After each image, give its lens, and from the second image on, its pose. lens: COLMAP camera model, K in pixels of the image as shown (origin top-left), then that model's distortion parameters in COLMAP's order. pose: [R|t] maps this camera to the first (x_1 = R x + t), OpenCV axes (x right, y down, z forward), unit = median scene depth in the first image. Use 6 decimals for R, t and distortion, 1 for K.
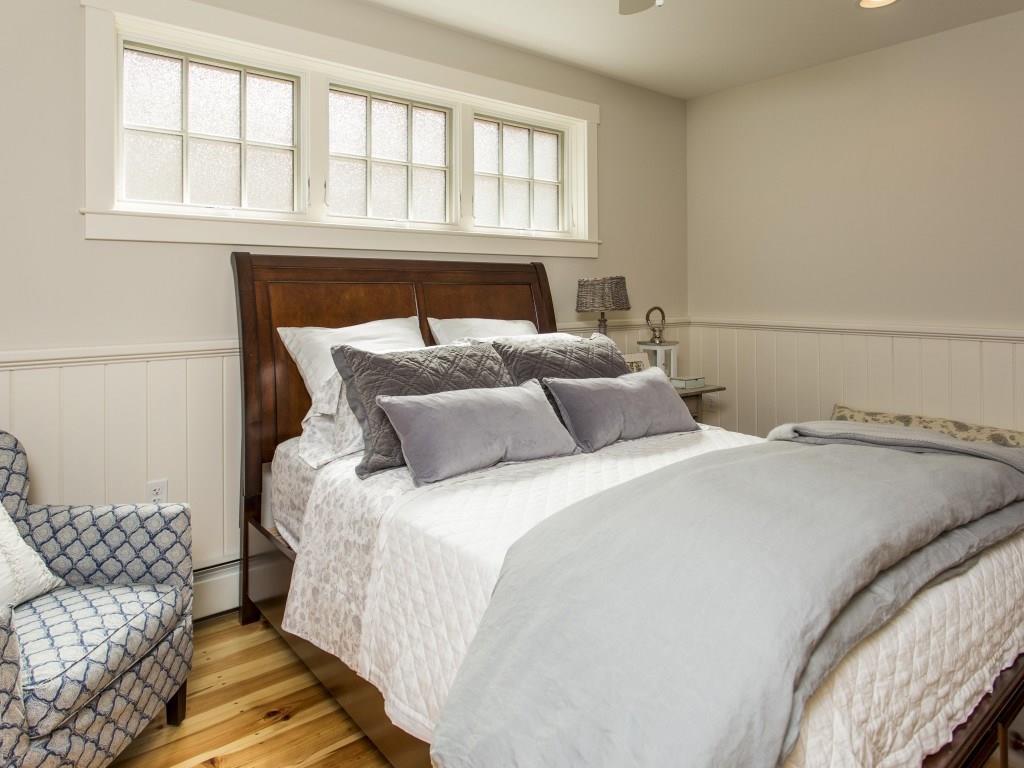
lens RADIAL K [[670.1, 0, 512.0], [0, 670.1, 384.0], [0, 0, 1]] dist [-0.000627, 0.002186]
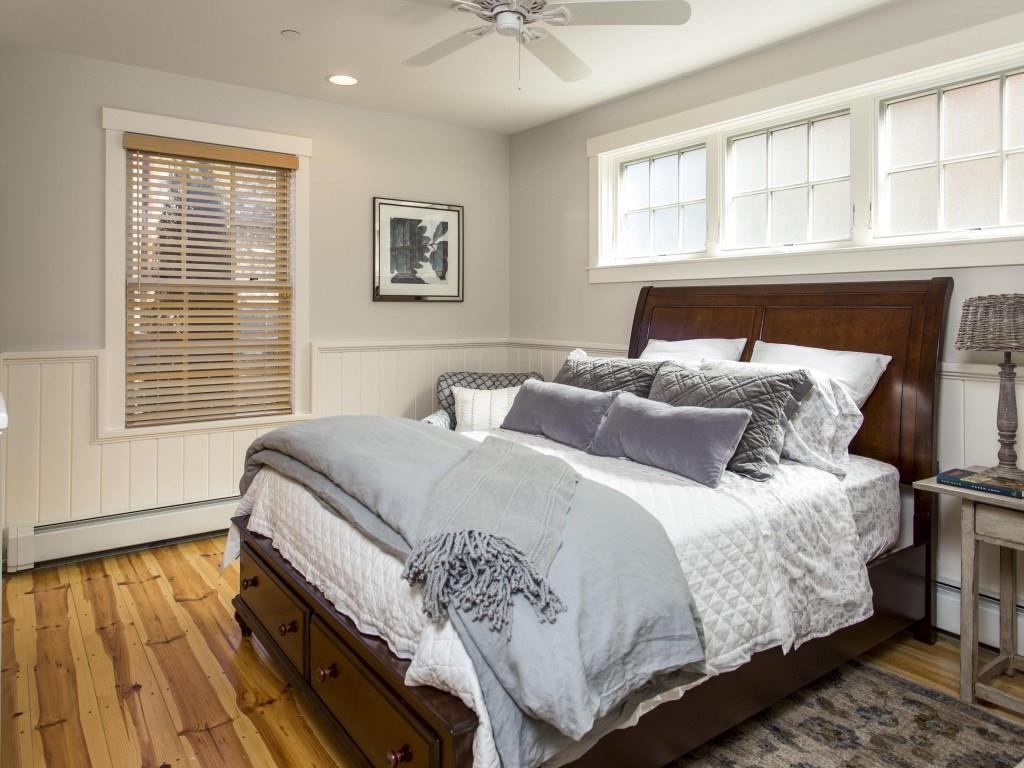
lens RADIAL K [[670.1, 0, 512.0], [0, 670.1, 384.0], [0, 0, 1]] dist [-0.000627, 0.002186]
pose [[-0.062948, 0.099500, -0.993044, 0.931864], [-0.155670, 0.981860, 0.108247, -0.092678], [0.985801, 0.161401, -0.046317, 0.732911]]
